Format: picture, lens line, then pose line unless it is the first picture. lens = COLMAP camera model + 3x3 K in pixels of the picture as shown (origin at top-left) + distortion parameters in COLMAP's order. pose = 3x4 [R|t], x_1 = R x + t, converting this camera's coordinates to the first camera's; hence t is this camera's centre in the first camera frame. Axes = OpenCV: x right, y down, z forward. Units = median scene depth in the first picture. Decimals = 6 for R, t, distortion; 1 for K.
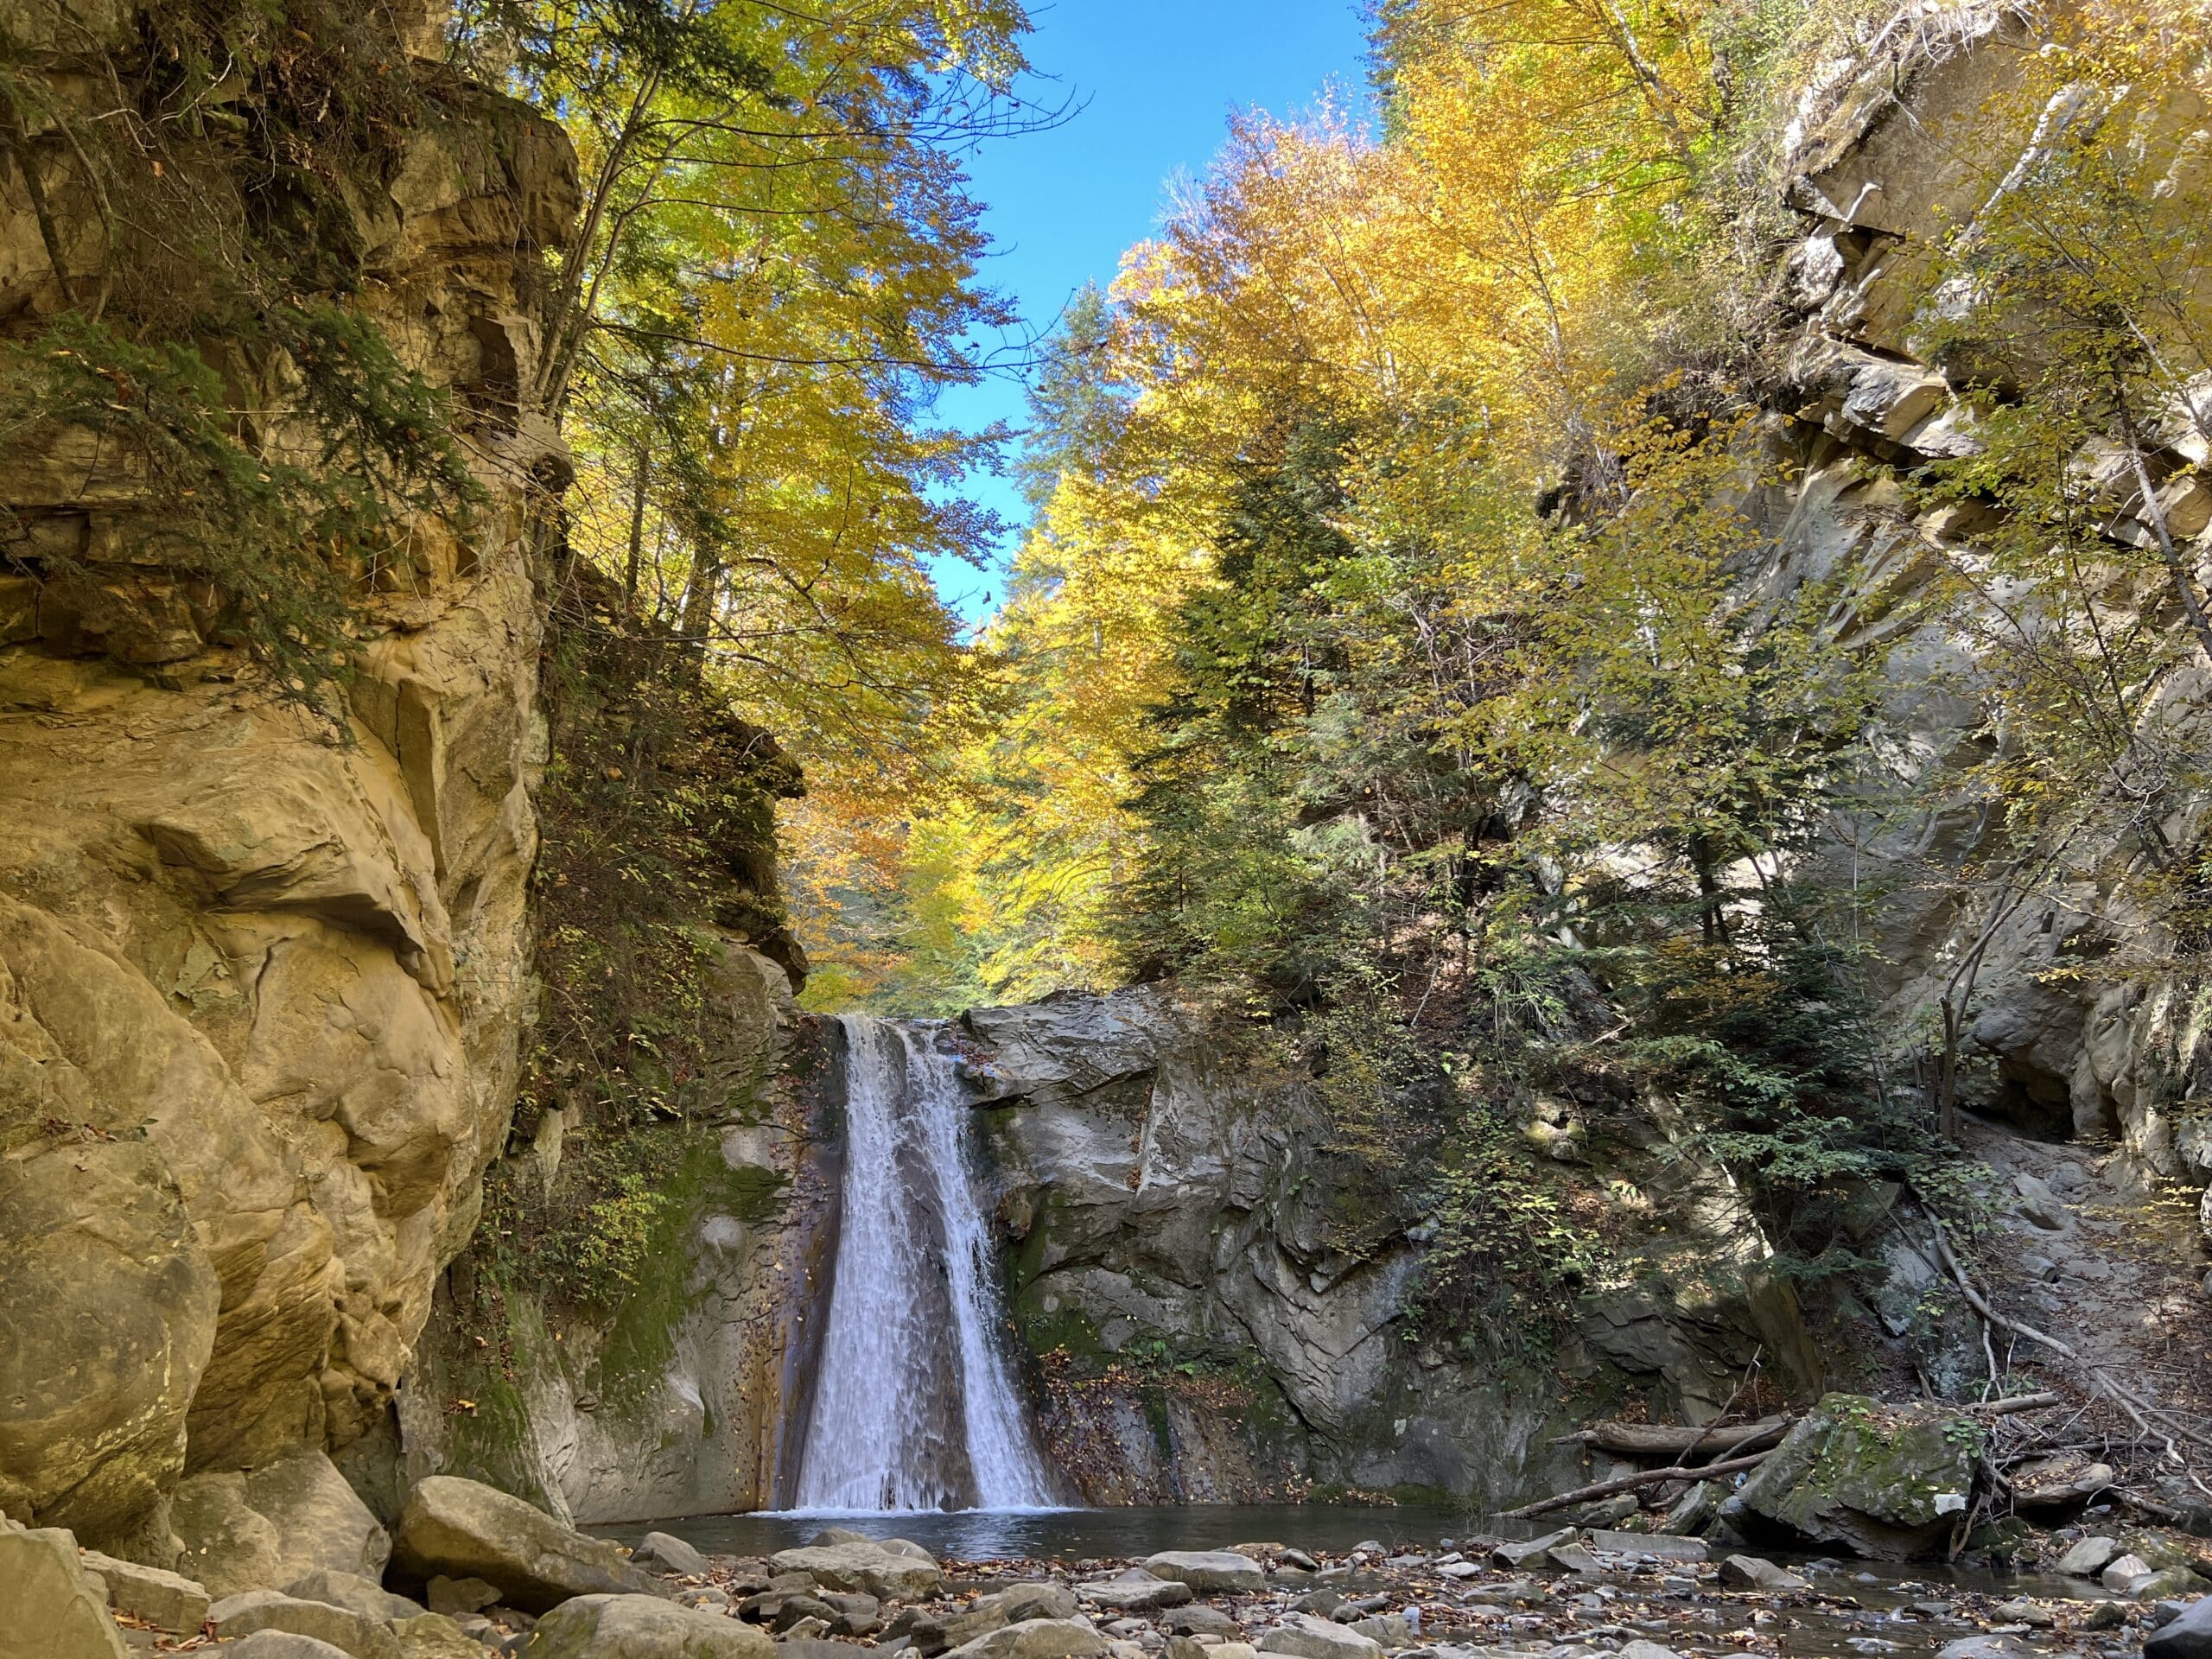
lens RADIAL K [[1646.7, 0, 1094.1], [0, 1646.7, 834.1], [0, 0, 1]] dist [0.064844, -0.064789]
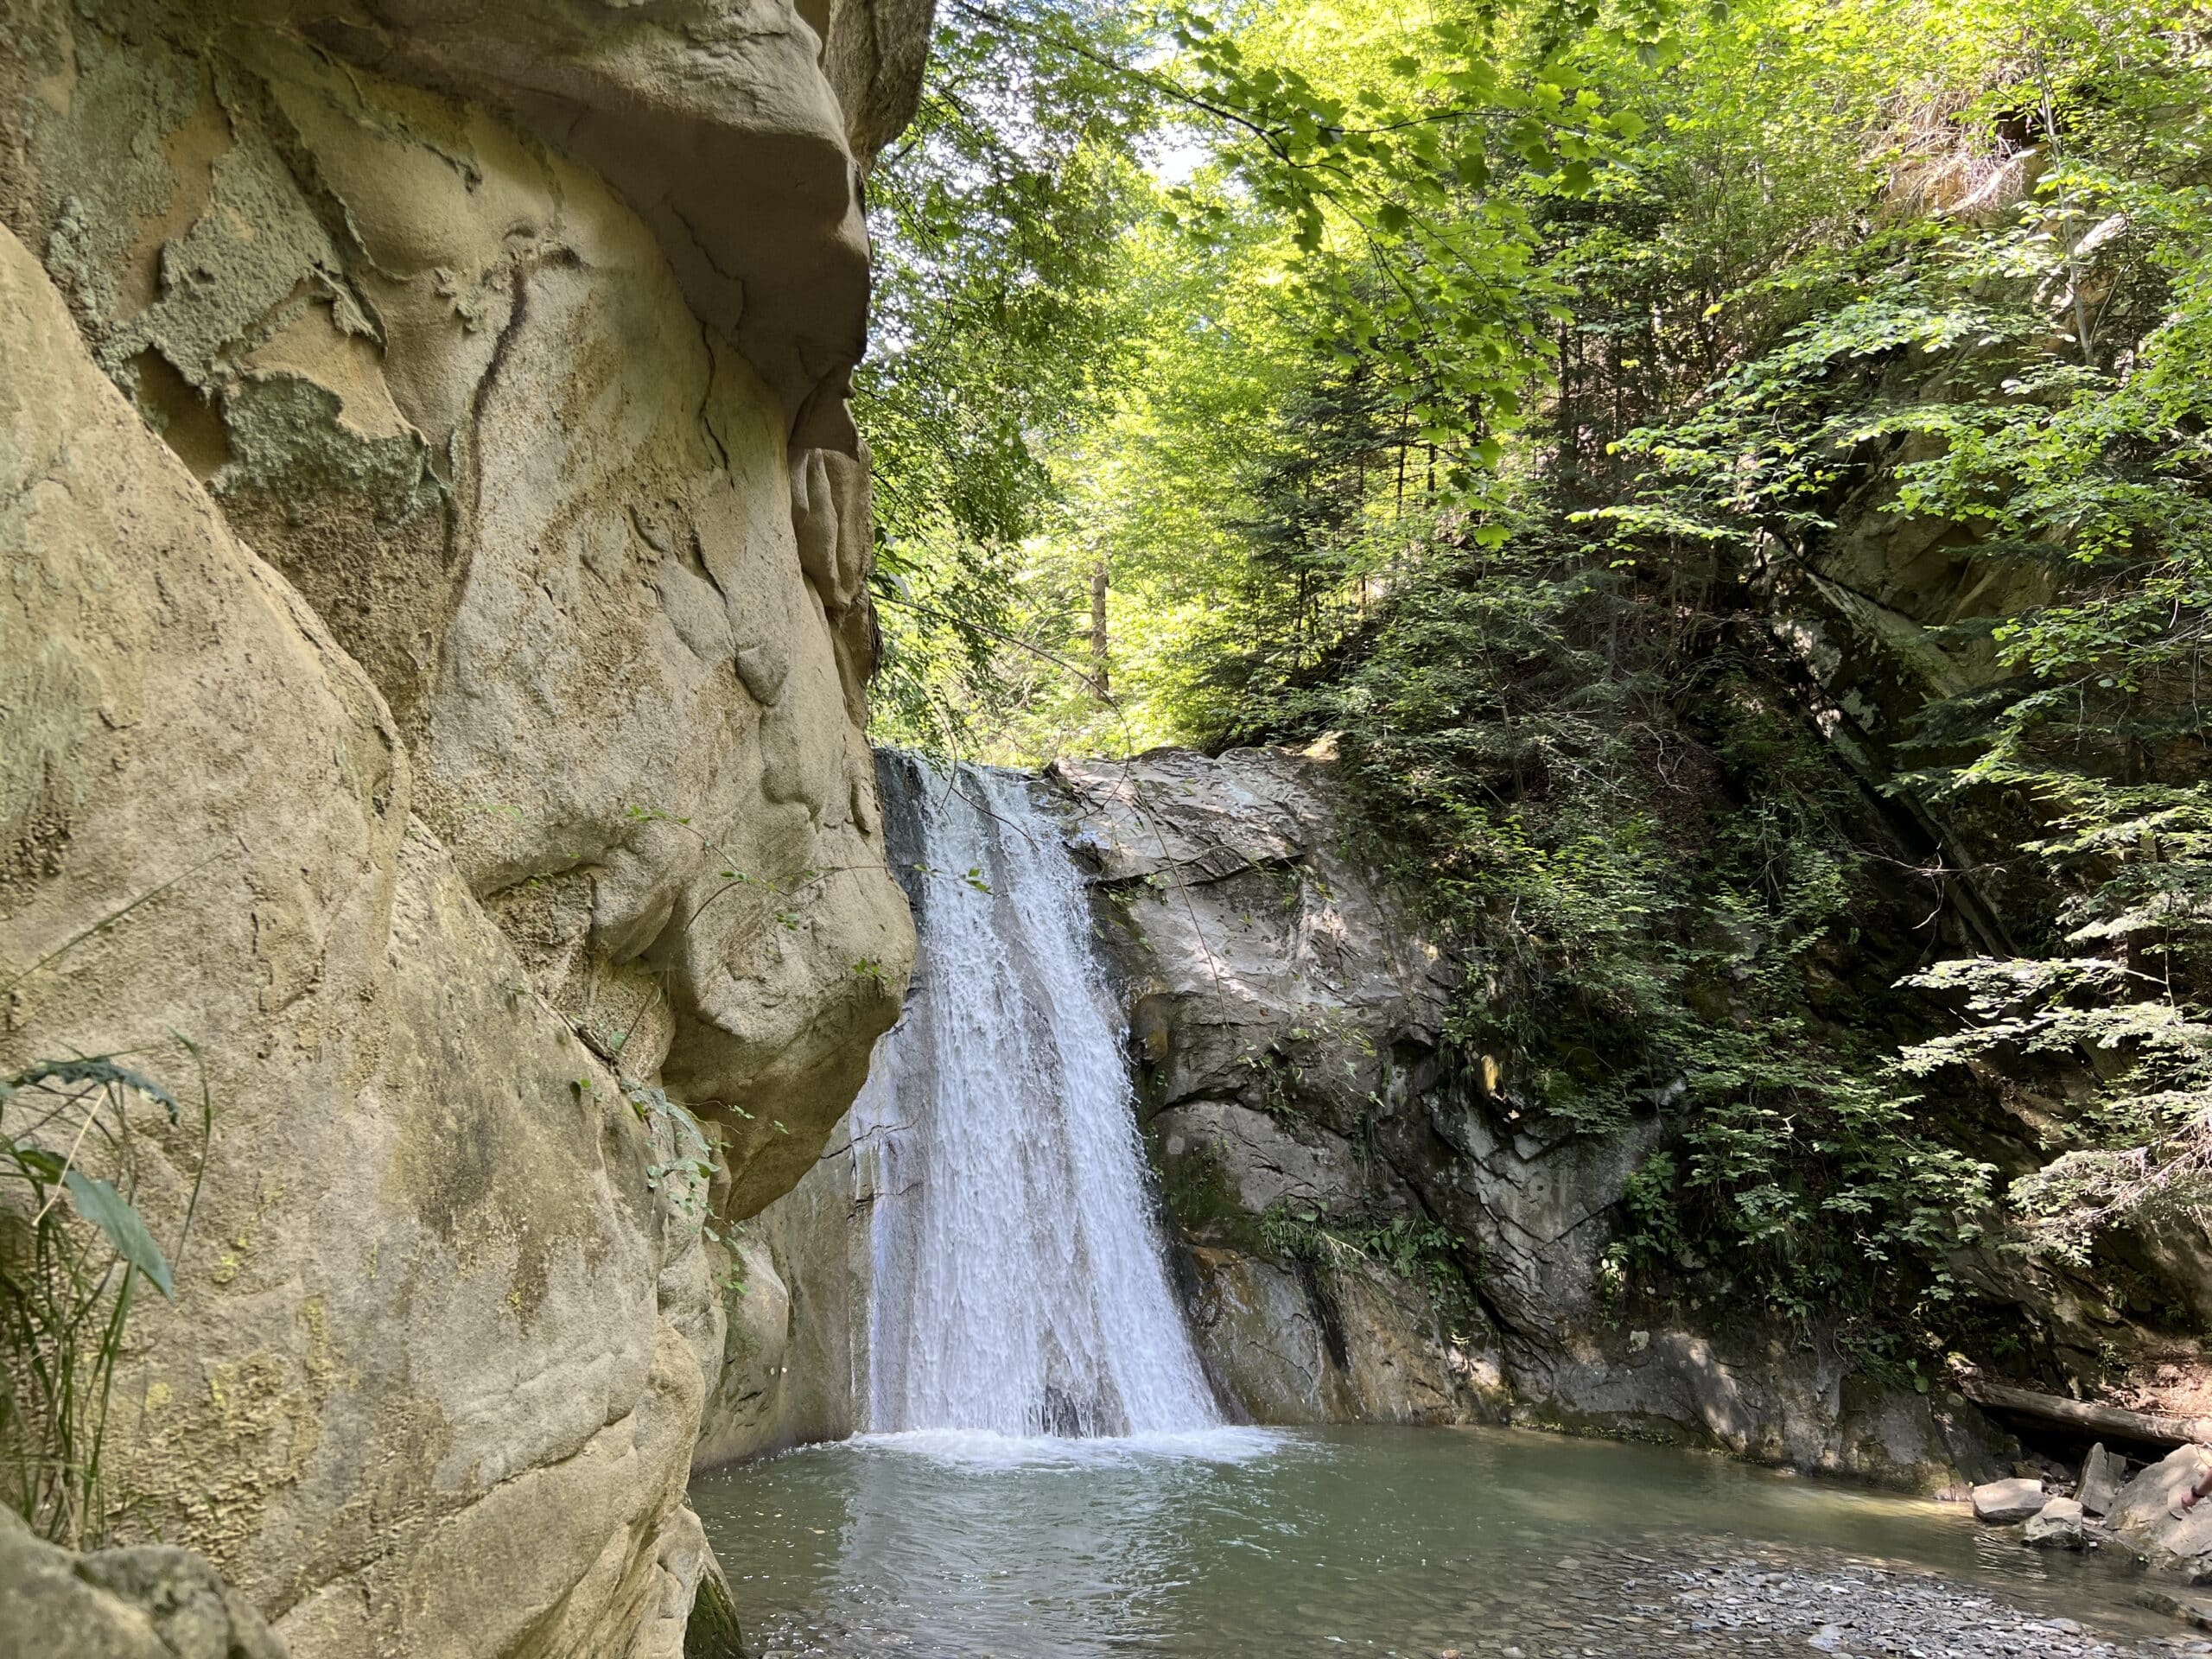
lens RADIAL K [[1646.7, 0, 1098.0], [0, 1646.7, 824.2], [0, 0, 1]] dist [0.064844, -0.064789]
pose [[0.991312, 0.090565, 0.095382, -0.168959], [-0.102789, 0.985879, 0.132202, 0.041946], [-0.082062, -0.140857, 0.986623, 0.294630]]
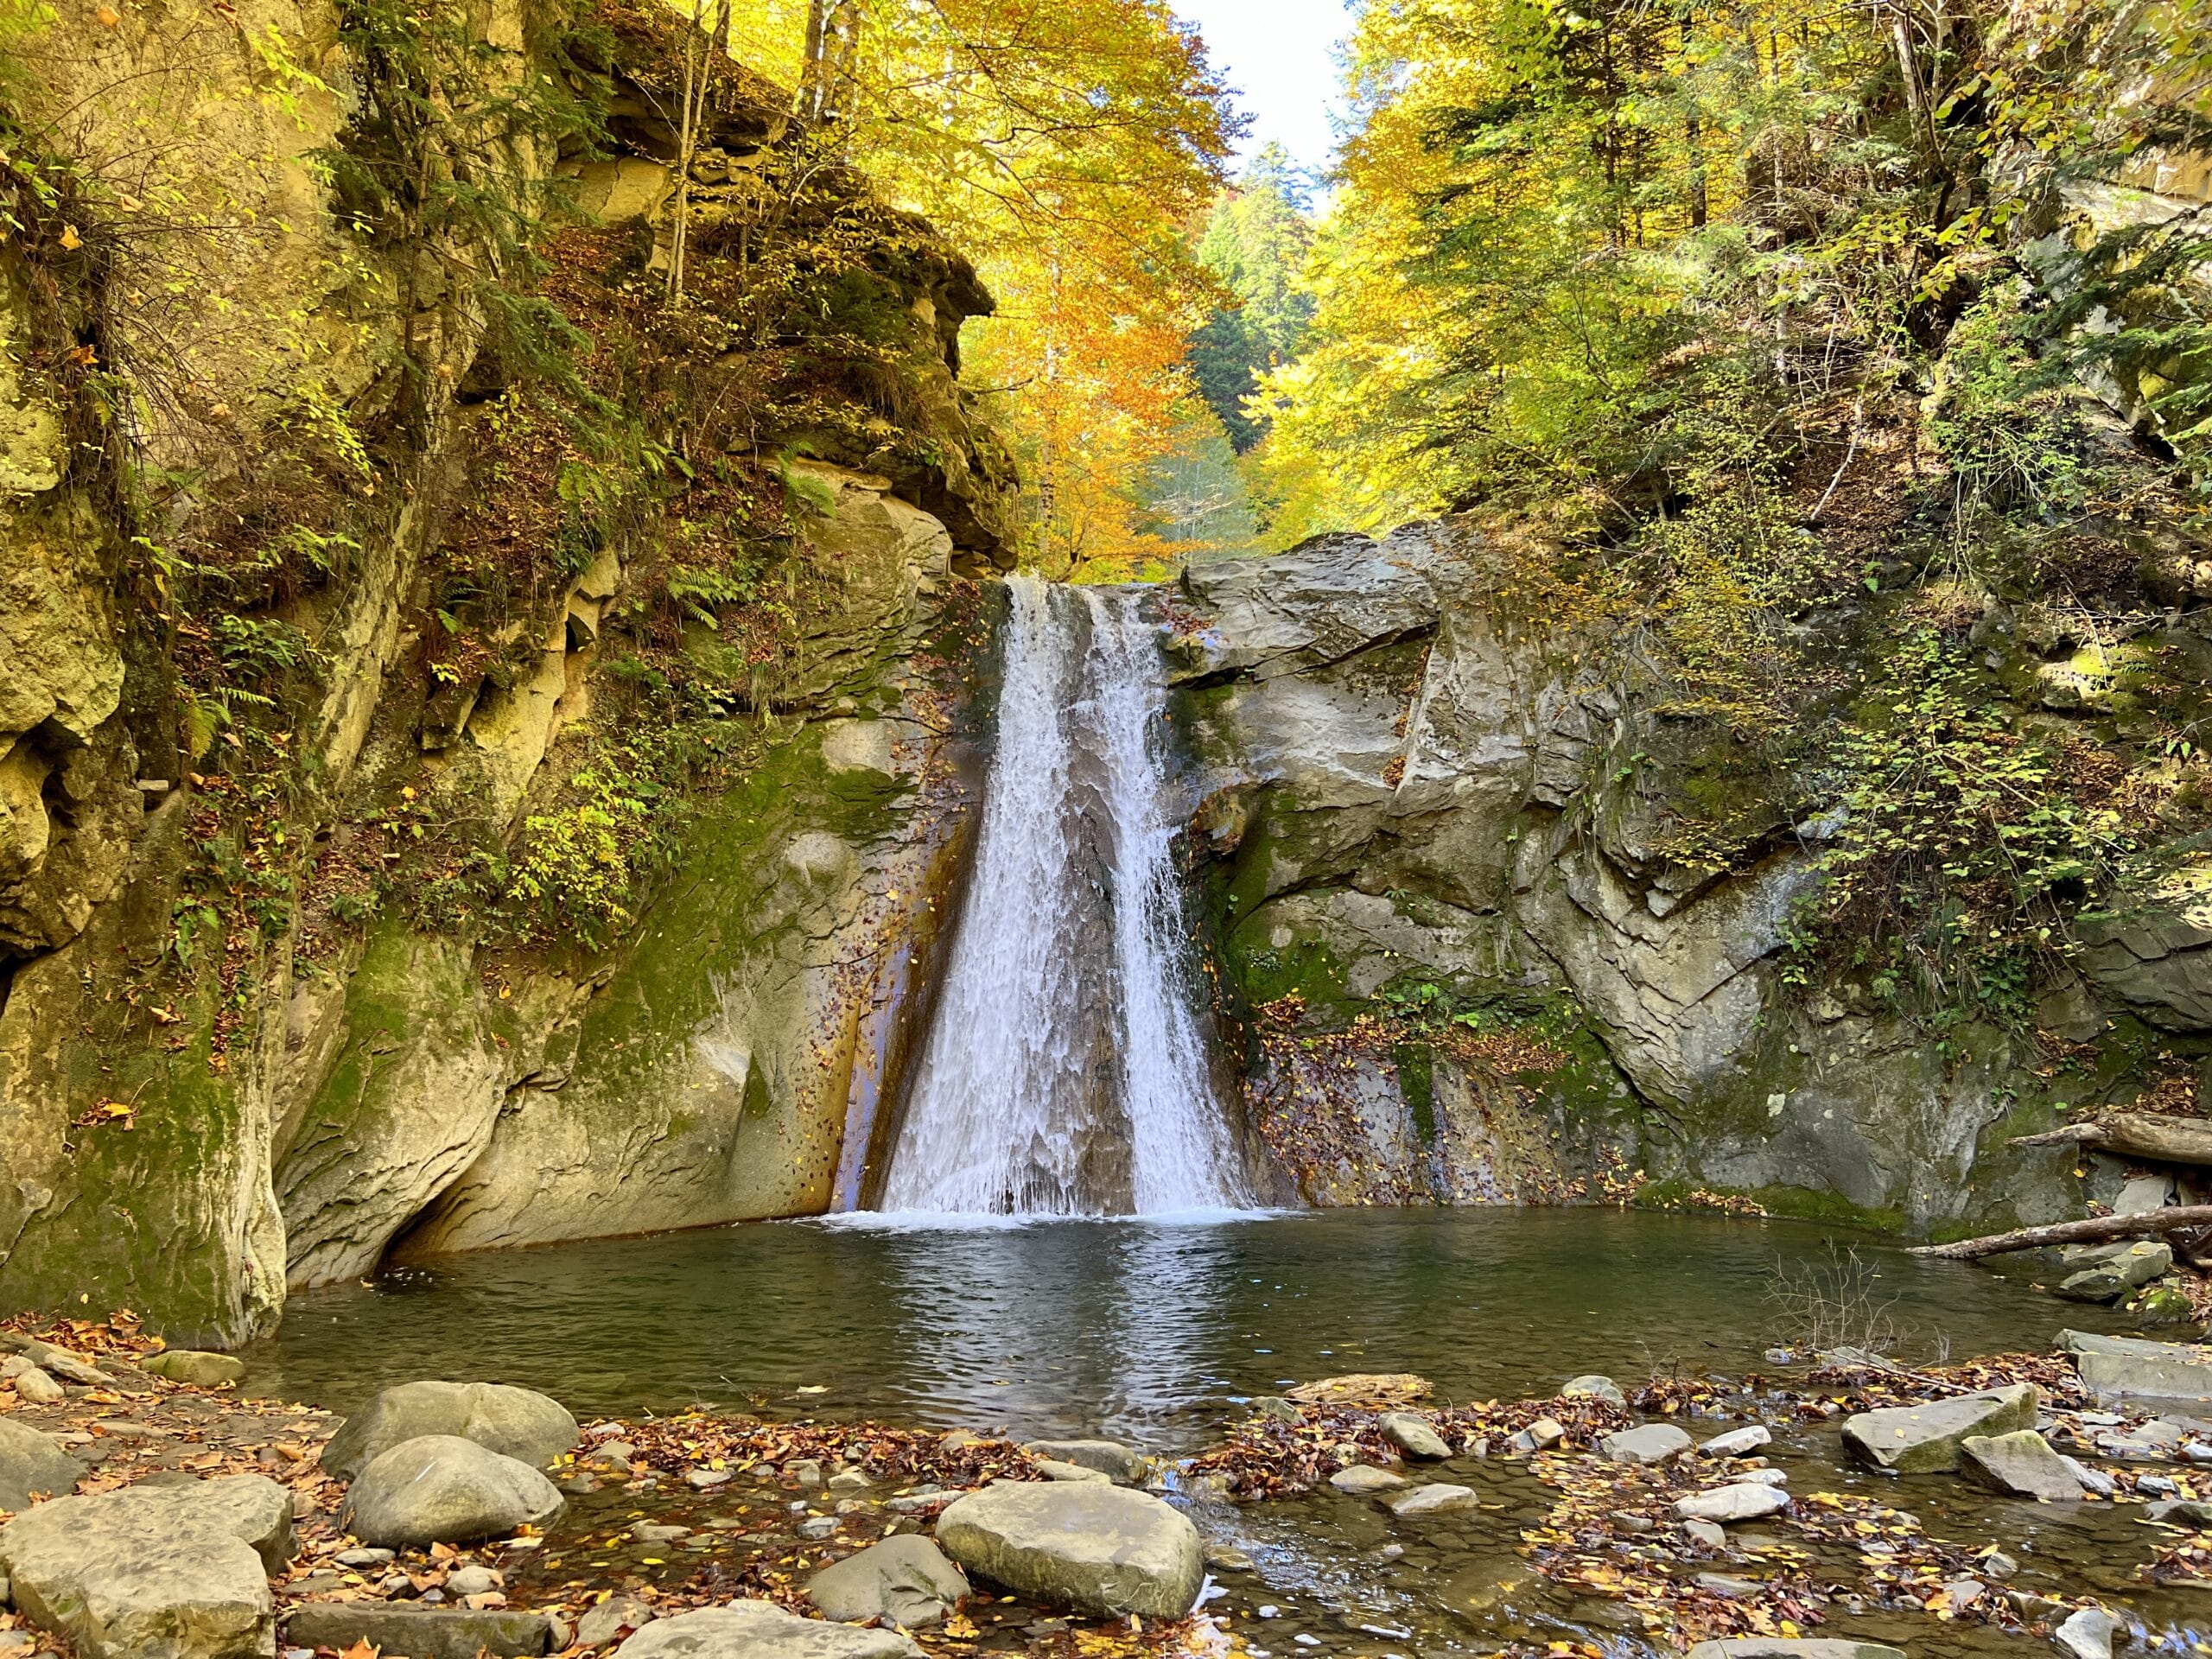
lens RADIAL K [[1646.7, 0, 1103.4], [0, 1646.7, 828.2], [0, 0, 1]] dist [0.064844, -0.064789]
pose [[0.965511, -0.030844, -0.258529, 0.101271], [0.085409, 0.975533, 0.202584, 0.088096], [0.245955, -0.217678, 0.944522, 0.325070]]
